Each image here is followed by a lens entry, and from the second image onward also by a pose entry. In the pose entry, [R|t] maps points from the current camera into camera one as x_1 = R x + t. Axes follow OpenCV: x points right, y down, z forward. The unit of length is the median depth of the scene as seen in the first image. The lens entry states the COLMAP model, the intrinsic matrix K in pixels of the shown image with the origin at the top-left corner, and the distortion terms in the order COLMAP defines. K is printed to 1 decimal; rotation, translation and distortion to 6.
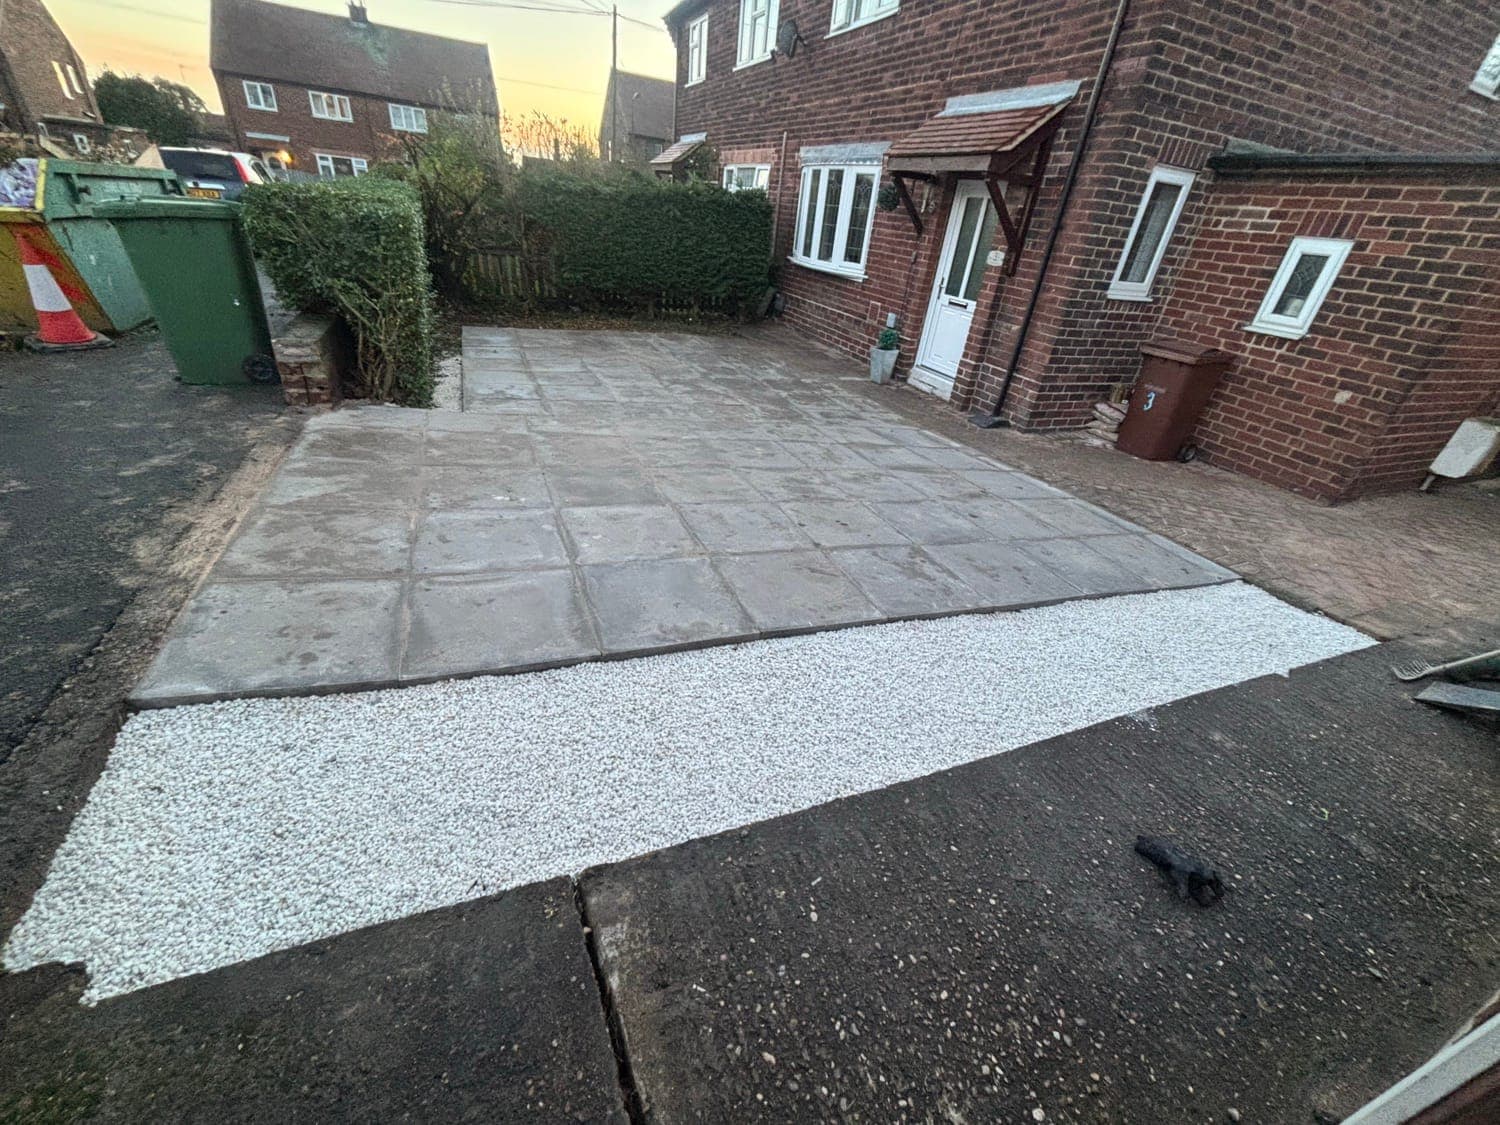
lens RADIAL K [[611.3, 0, 753.7], [0, 611.3, 558.4], [0, 0, 1]] dist [-0.007626, 0.003754]
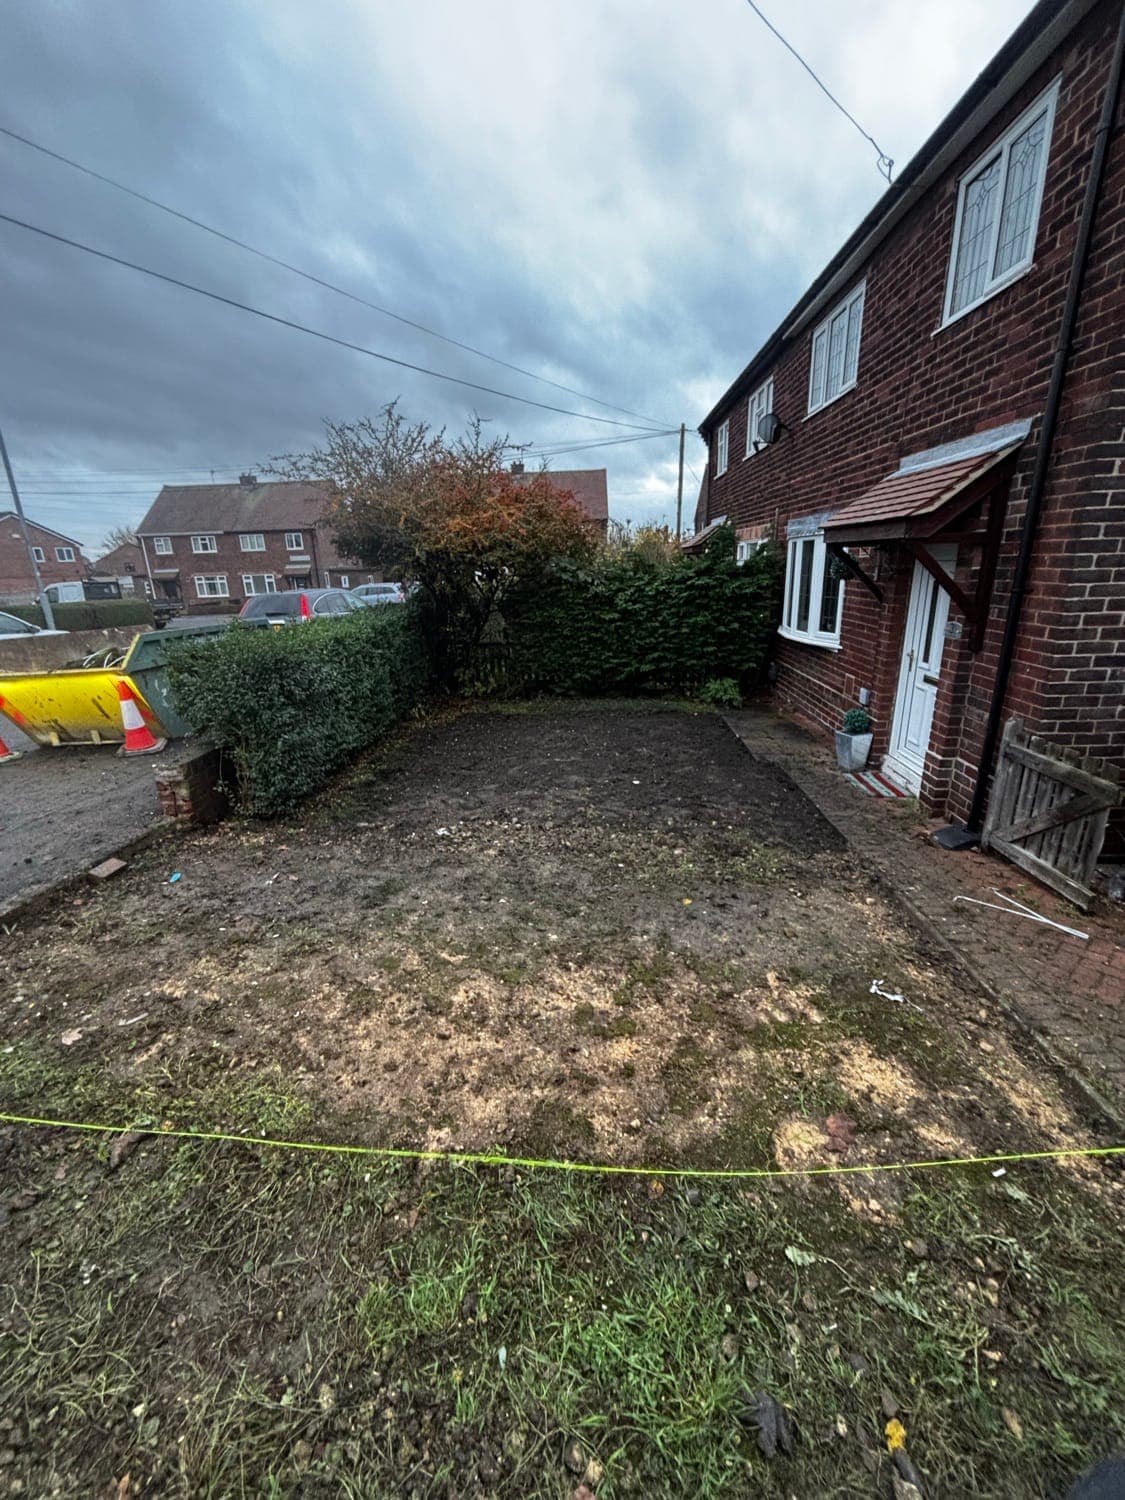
lens RADIAL K [[611.3, 0, 560.0], [0, 611.3, 736.9], [0, 0, 1]] dist [-0.007626, 0.003754]
pose [[0.885977, 0.001781, -0.463726, 0.350563], [-0.119036, 0.967359, -0.223710, -0.144817], [0.448192, 0.253402, 0.857270, 0.167306]]
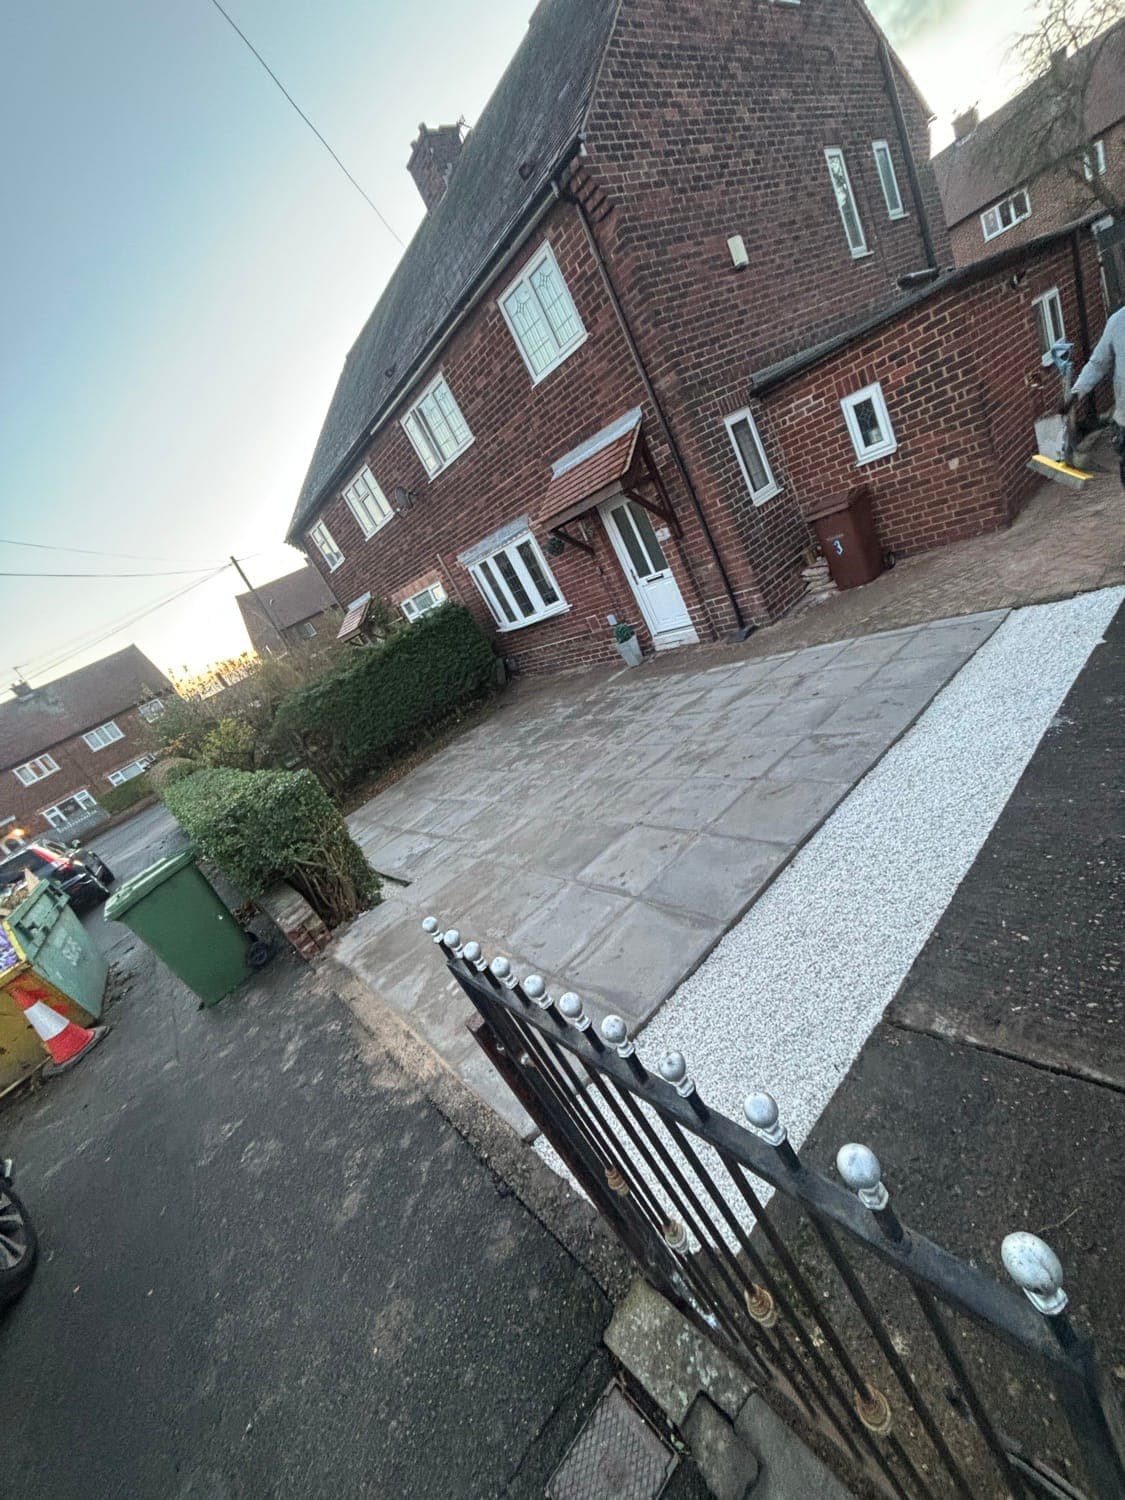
lens RADIAL K [[611.3, 0, 563.7], [0, 611.3, 739.6], [0, 0, 1]] dist [-0.007626, 0.003754]
pose [[0.802936, -0.585980, 0.109188, -0.165246], [0.594990, 0.776923, -0.205859, -0.033351], [0.035798, 0.230257, 0.972471, -0.137546]]
